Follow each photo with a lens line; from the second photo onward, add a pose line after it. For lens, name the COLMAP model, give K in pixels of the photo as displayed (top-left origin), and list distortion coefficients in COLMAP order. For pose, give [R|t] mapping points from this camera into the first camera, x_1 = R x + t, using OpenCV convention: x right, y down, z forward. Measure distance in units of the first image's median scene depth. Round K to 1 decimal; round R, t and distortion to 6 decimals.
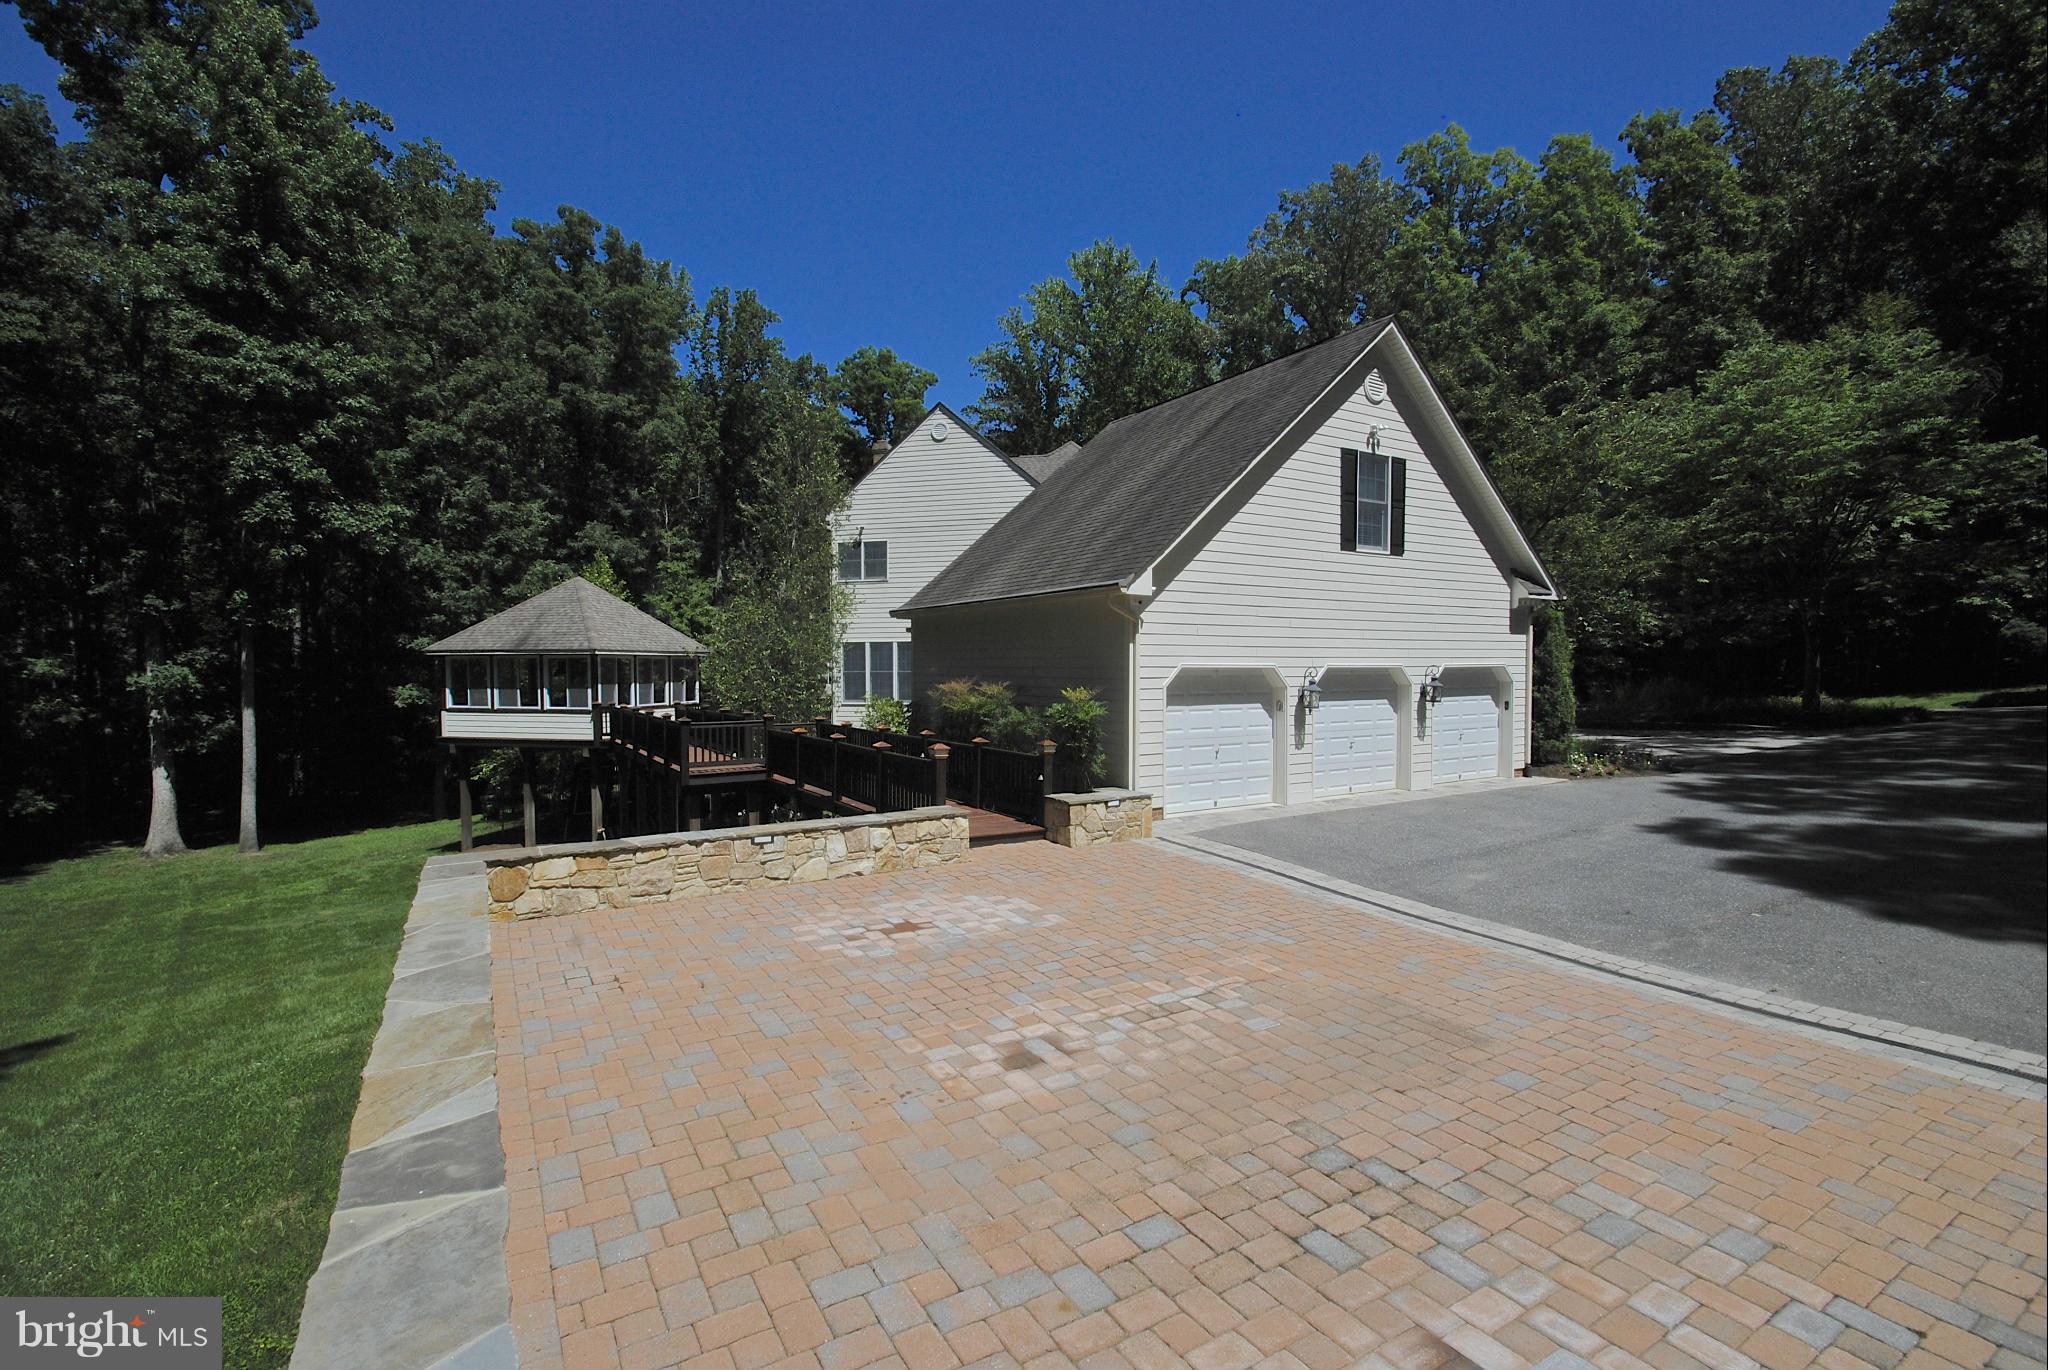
lens RADIAL K [[909.1, 0, 1020.0], [0, 909.1, 681.6], [0, 0, 1]] dist [-0.002785, -0.000483]
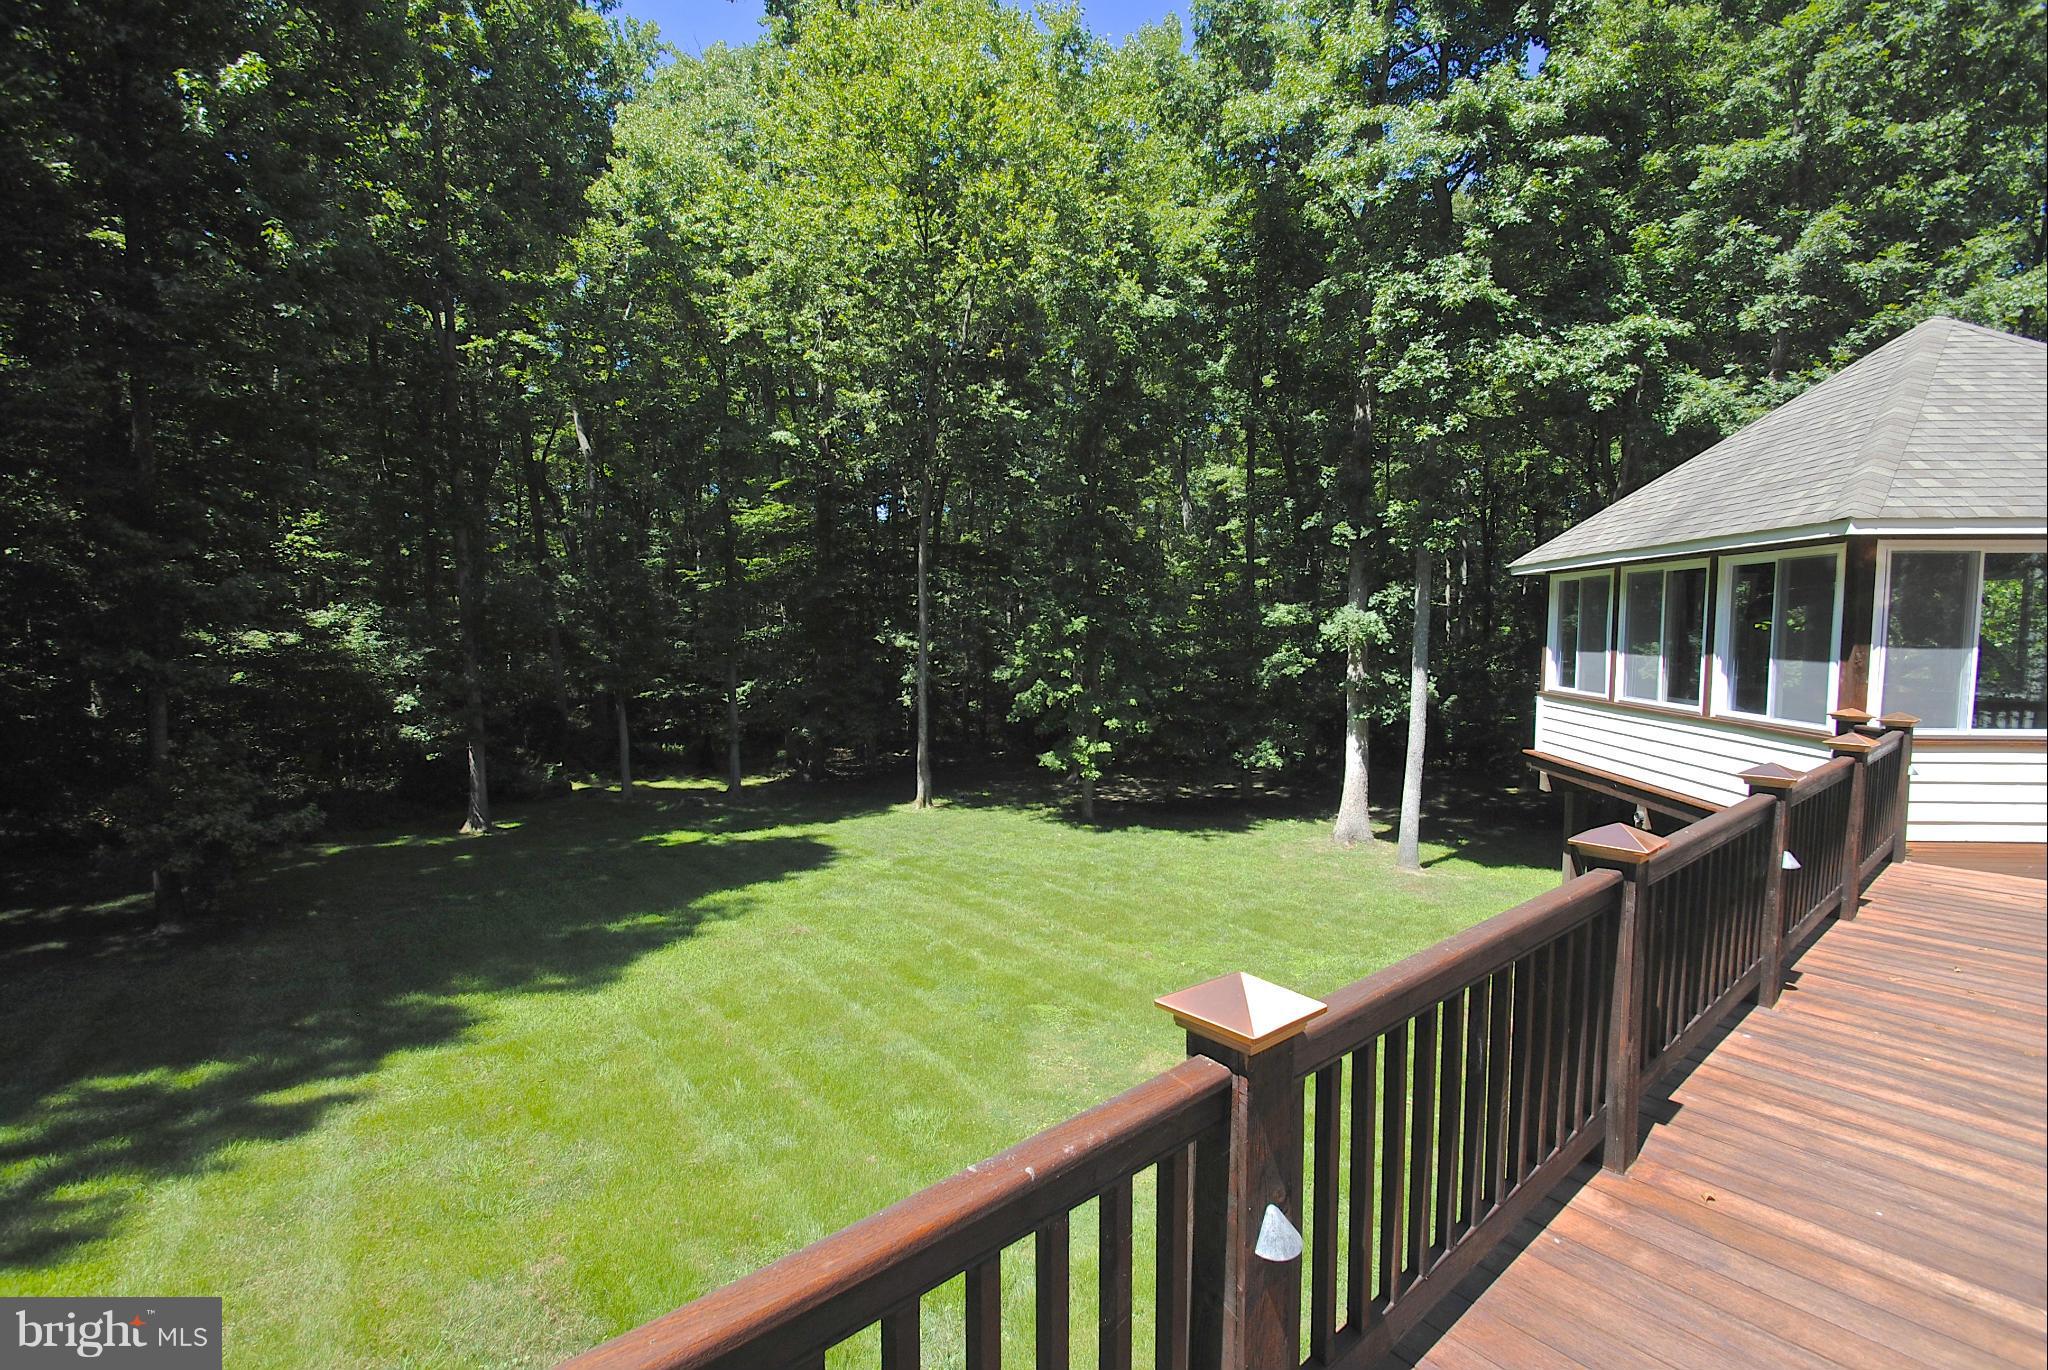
lens RADIAL K [[909.1, 0, 1018.3], [0, 909.1, 696.3], [0, 0, 1]] dist [-0.002785, -0.000483]
pose [[0.146158, 0.079117, -0.986092, -0.199248], [-0.014009, 0.996862, 0.077904, 0.000154], [0.989162, 0.002428, 0.146808, 0.610358]]
